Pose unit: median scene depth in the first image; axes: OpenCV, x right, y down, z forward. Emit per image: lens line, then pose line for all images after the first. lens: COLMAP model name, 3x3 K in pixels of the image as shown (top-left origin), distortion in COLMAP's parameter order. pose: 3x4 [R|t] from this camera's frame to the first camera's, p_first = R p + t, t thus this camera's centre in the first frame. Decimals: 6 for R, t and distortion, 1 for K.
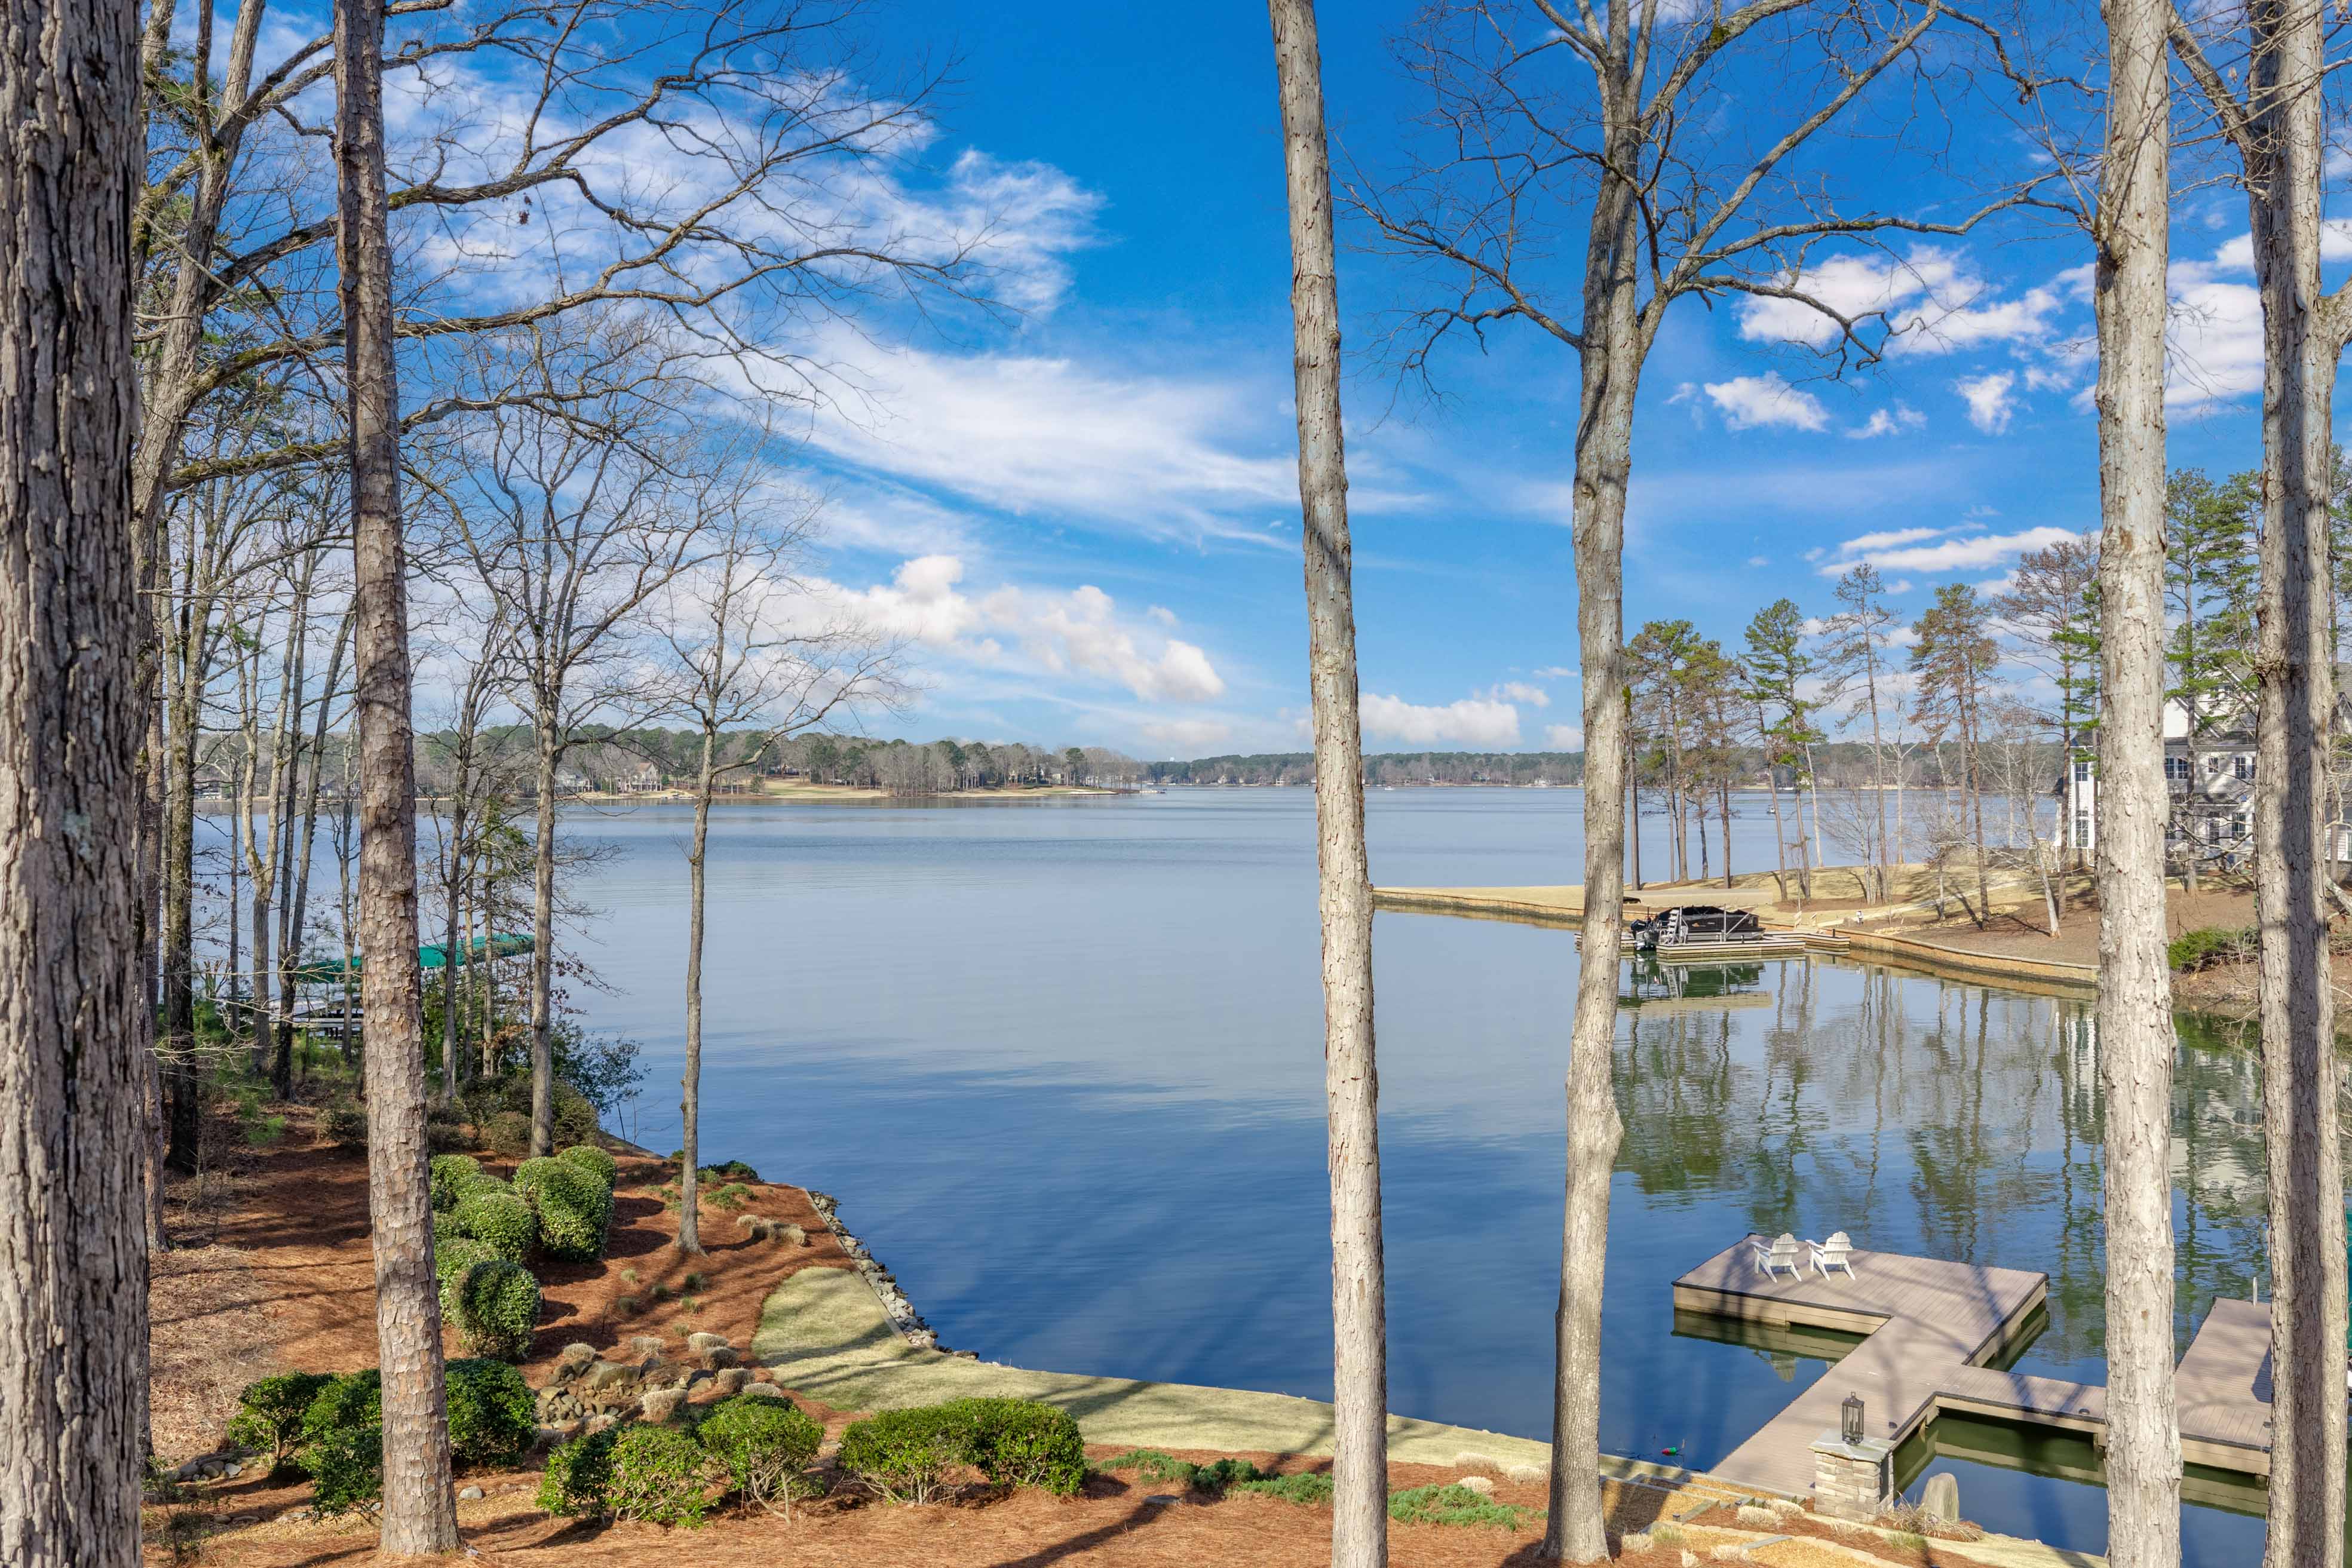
lens RADIAL K [[1981.0, 0, 1171.5], [0, 1981.0, 782.6], [0, 0, 1]] dist [0.011920, -0.021315]
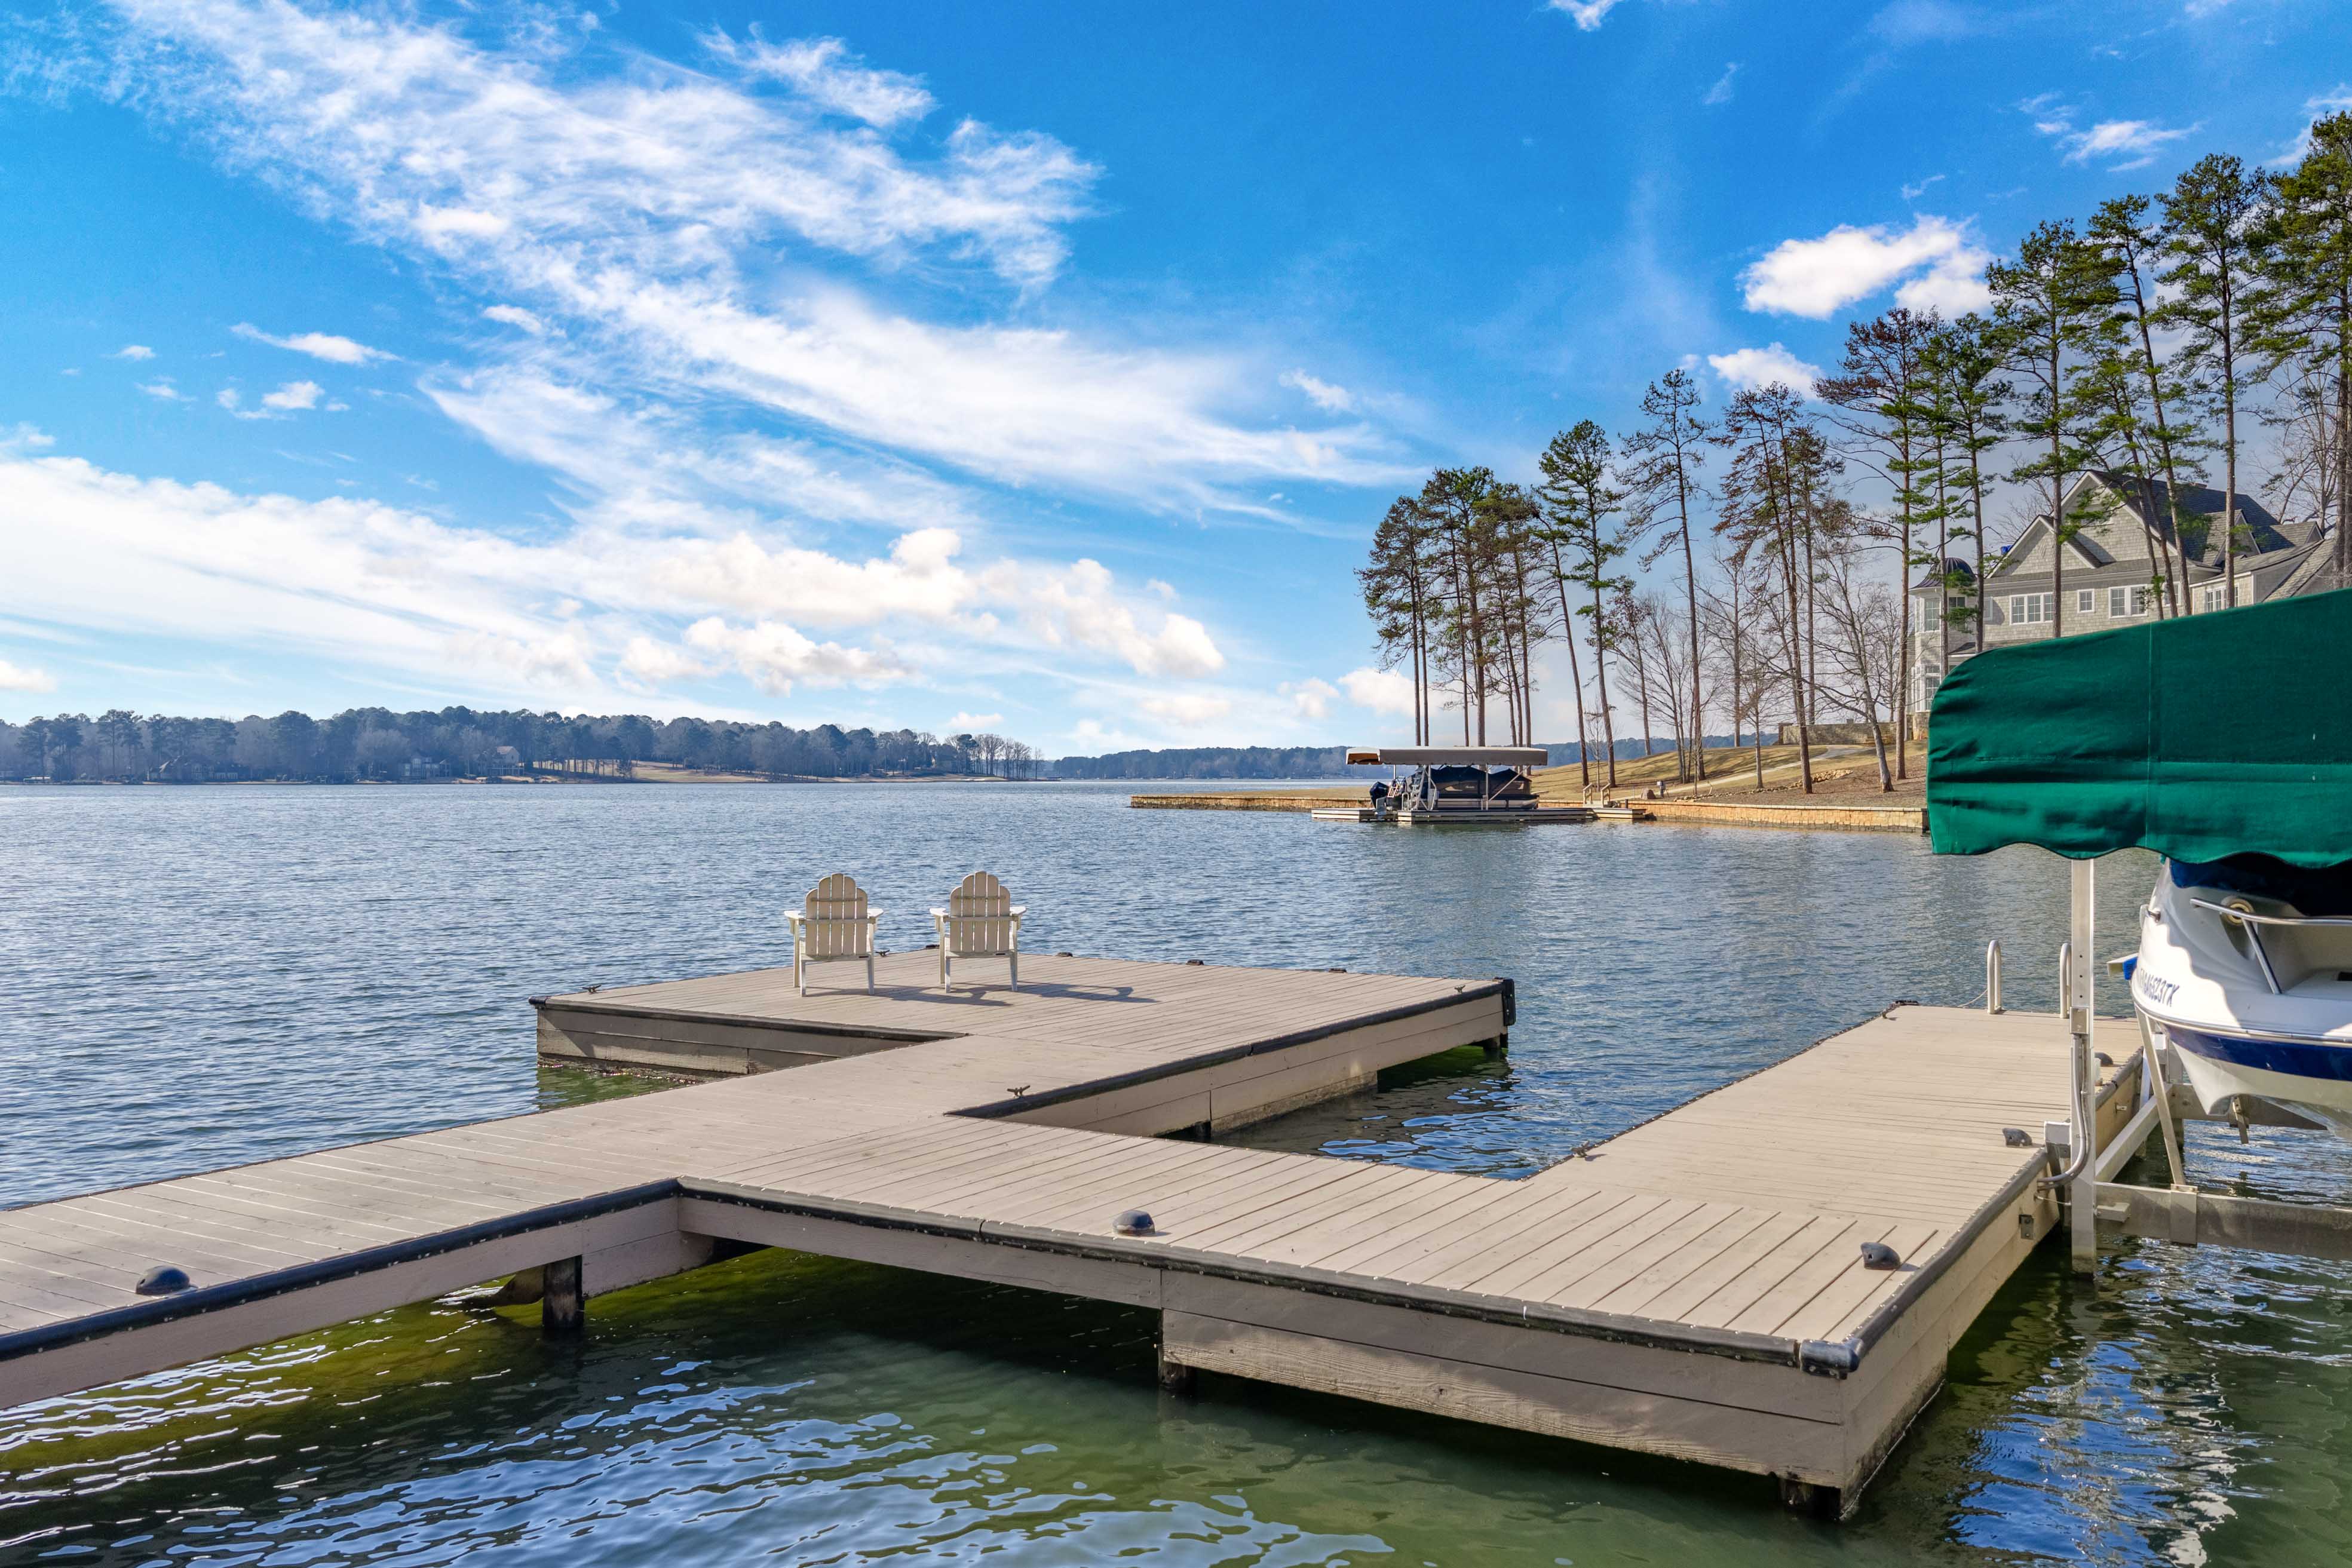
lens RADIAL K [[1981.0, 0, 1178.2], [0, 1981.0, 790.2], [0, 0, 1]] dist [0.011920, -0.021315]
pose [[0.999992, -0.003900, 0.001232, 0.139853], [0.003879, 0.999855, 0.016561, 0.044783], [-0.001296, -0.016556, 0.999862, 0.188967]]
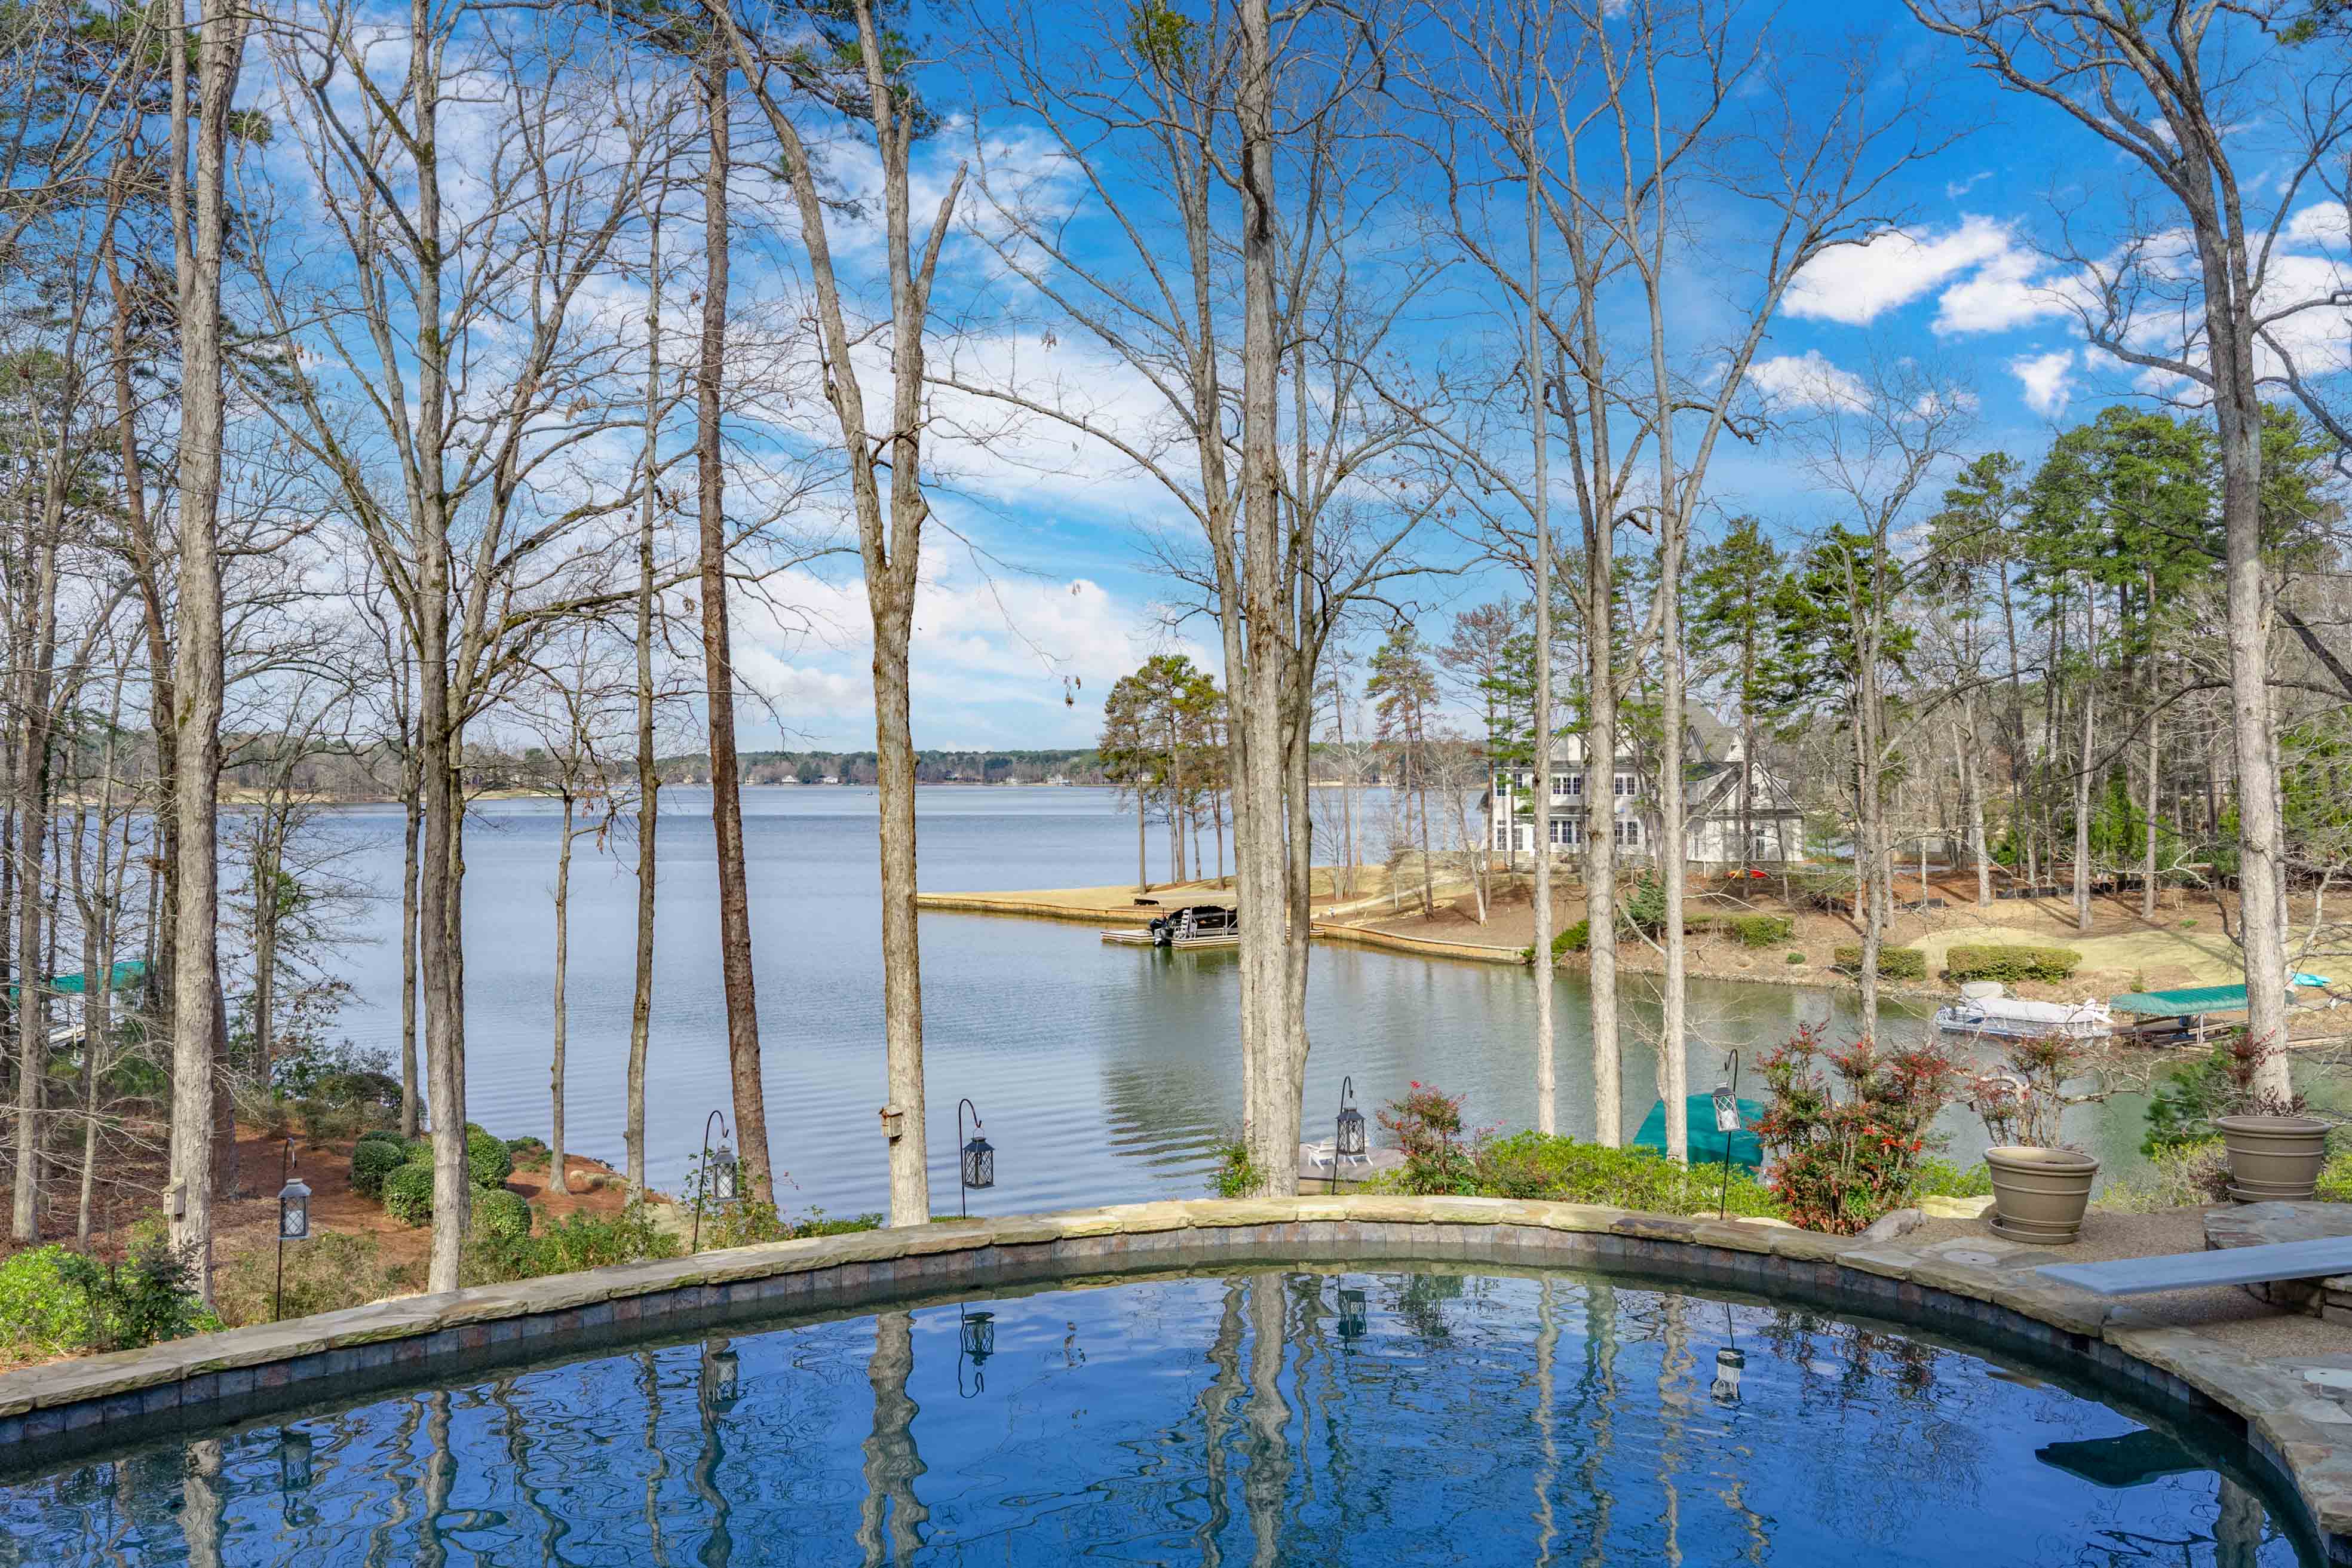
lens RADIAL K [[1981.0, 0, 1184.4], [0, 1981.0, 786.4], [0, 0, 1]] dist [0.011920, -0.021315]
pose [[0.962657, -0.005303, 0.270673, -0.055765], [0.004264, 0.999981, 0.004427, -0.012174], [-0.270691, -0.003108, 0.962661, -0.113856]]
